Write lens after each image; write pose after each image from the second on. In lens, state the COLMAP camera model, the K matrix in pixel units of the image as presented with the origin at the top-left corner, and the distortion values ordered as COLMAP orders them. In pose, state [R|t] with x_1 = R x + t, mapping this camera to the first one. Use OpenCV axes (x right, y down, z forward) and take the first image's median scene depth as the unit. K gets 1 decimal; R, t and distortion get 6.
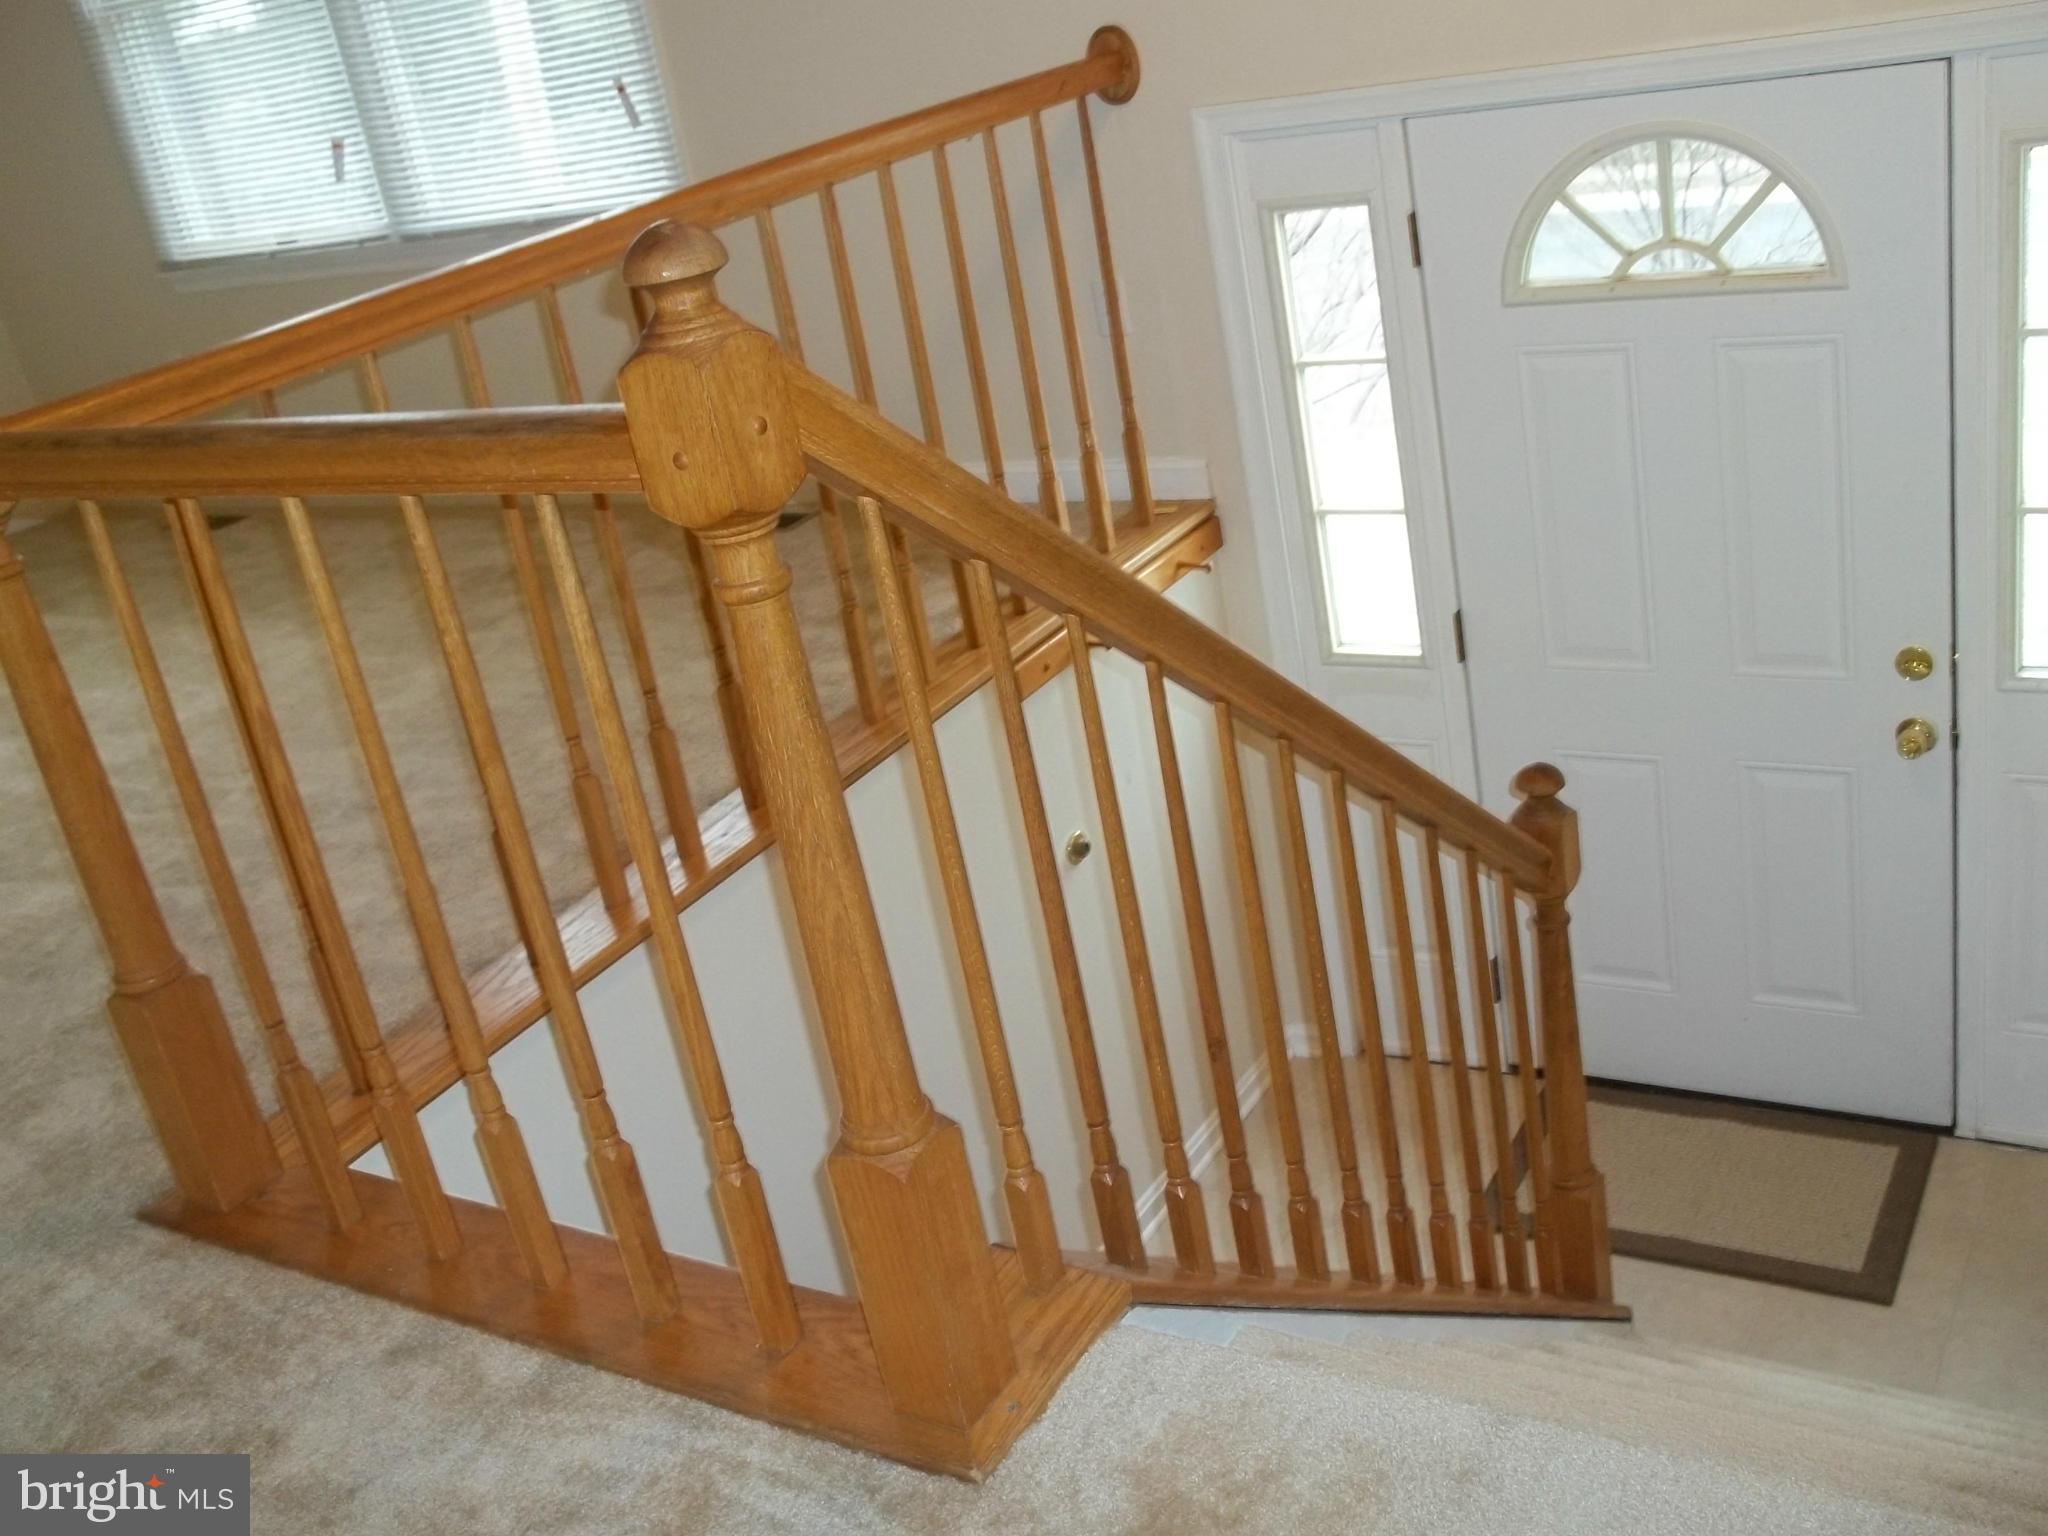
lens RADIAL K [[1974.4, 0, 1024.0], [0, 1974.4, 768.0], [0, 0, 1]] dist [-0.030747, 0.010398]
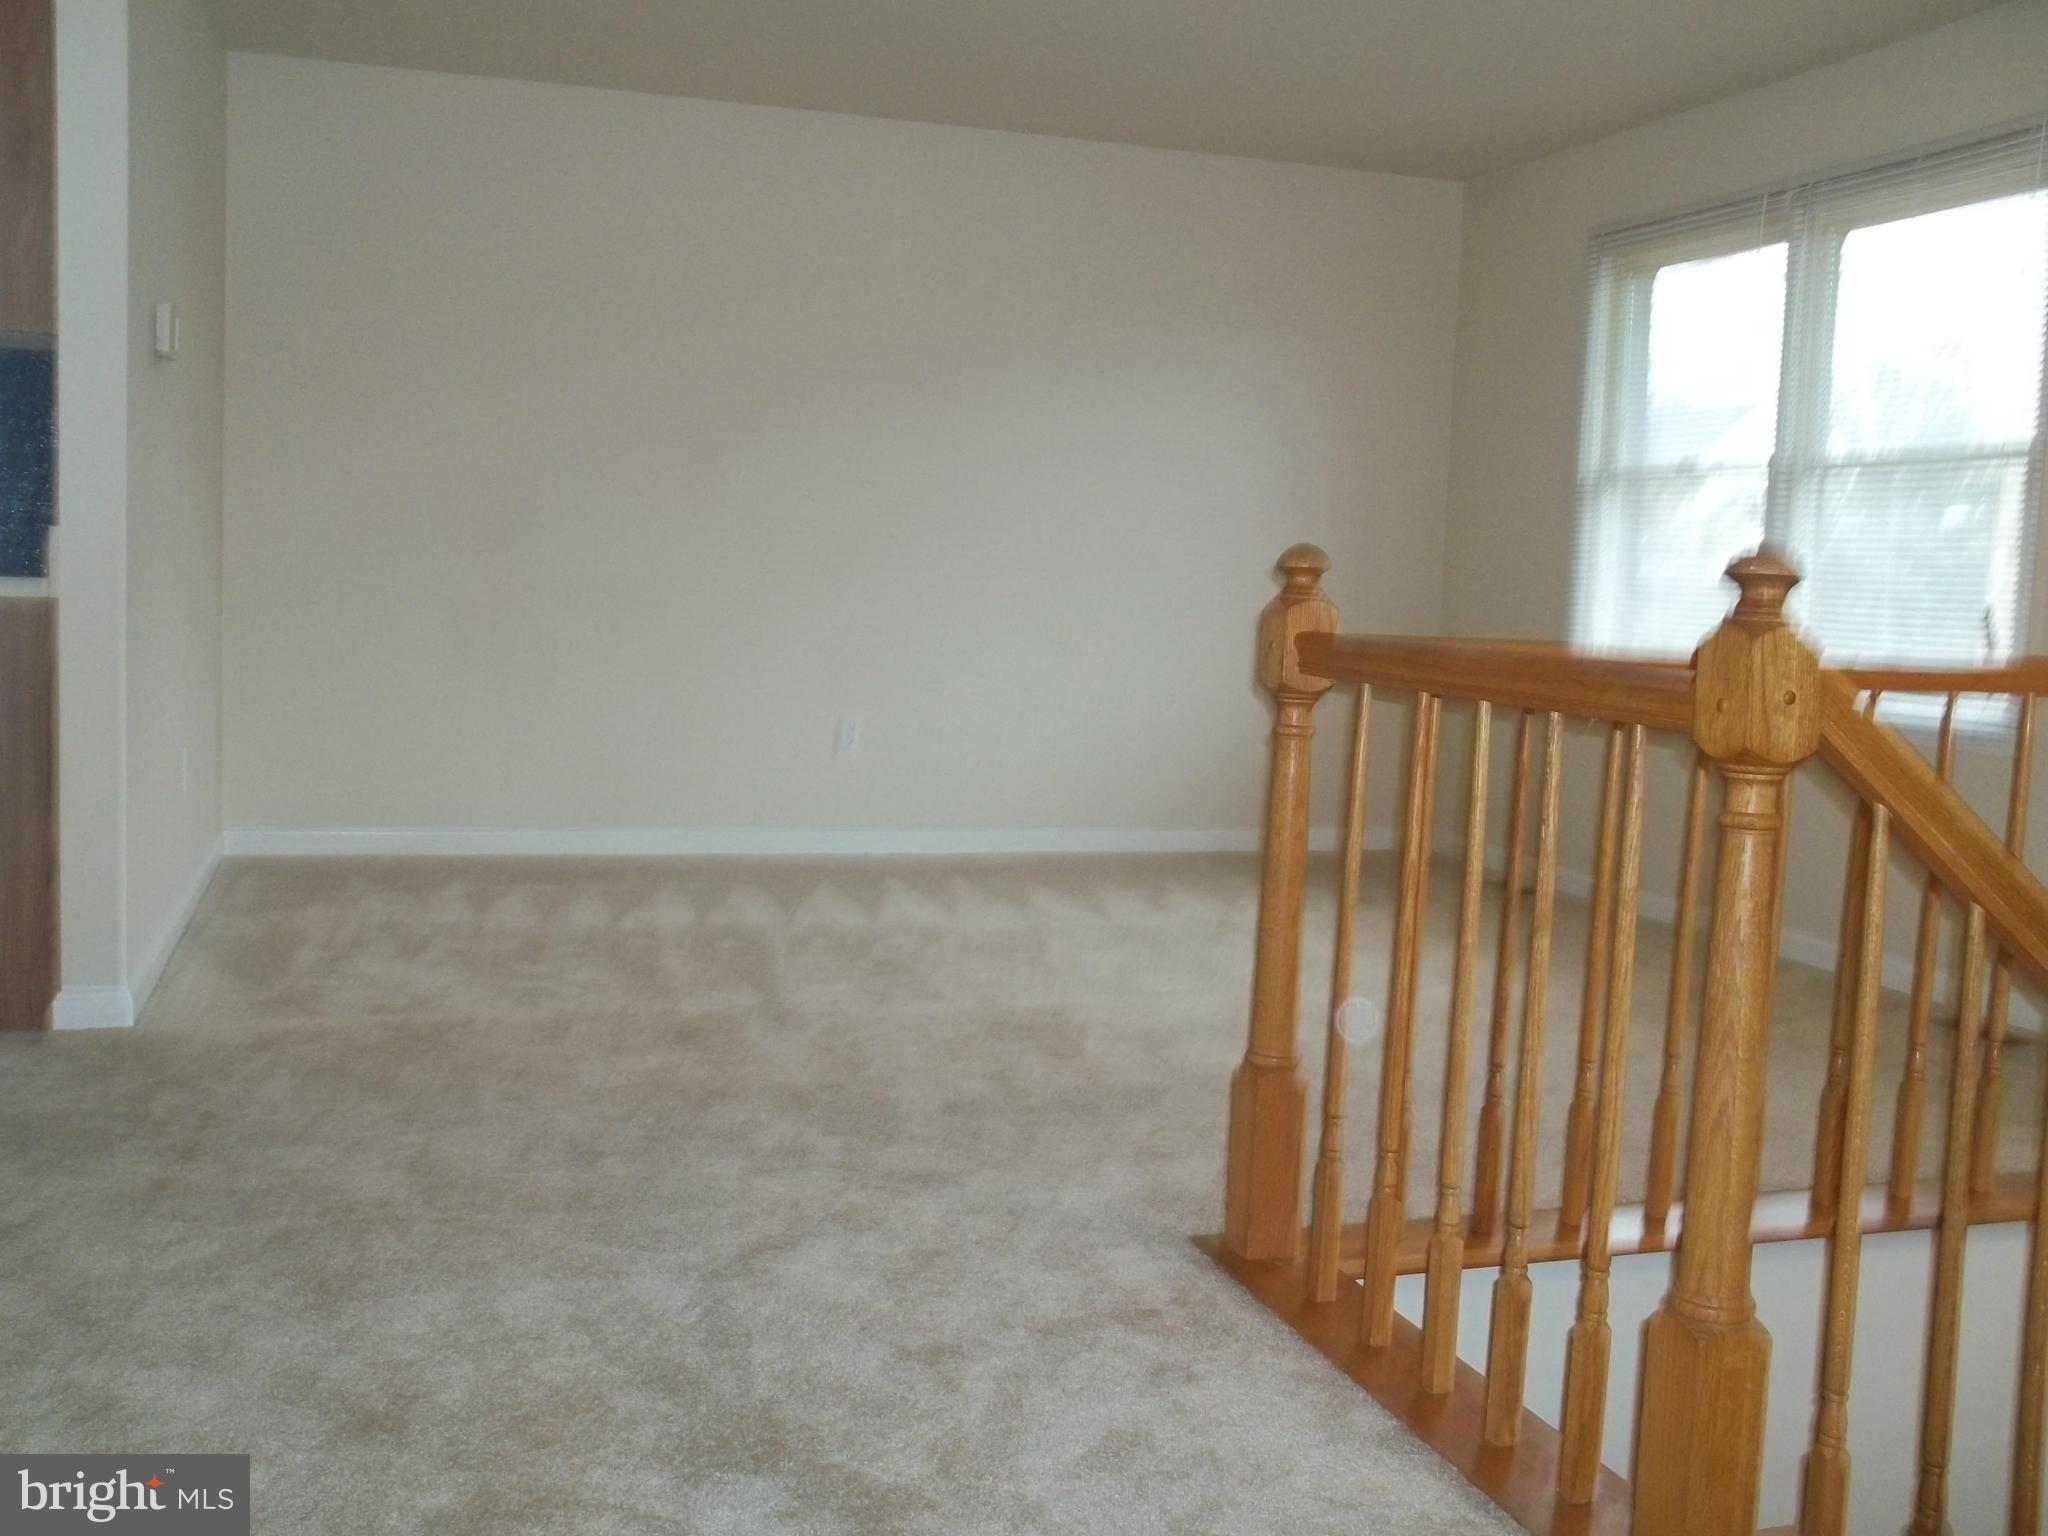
lens RADIAL K [[1974.4, 0, 1024.0], [0, 1974.4, 768.0], [0, 0, 1]] dist [-0.030747, 0.010398]
pose [[0.733096, 0.272613, -0.623099, 0.231304], [-0.425753, 0.898388, -0.107857, 0.164099], [0.530382, 0.344356, 0.774671, -0.203588]]
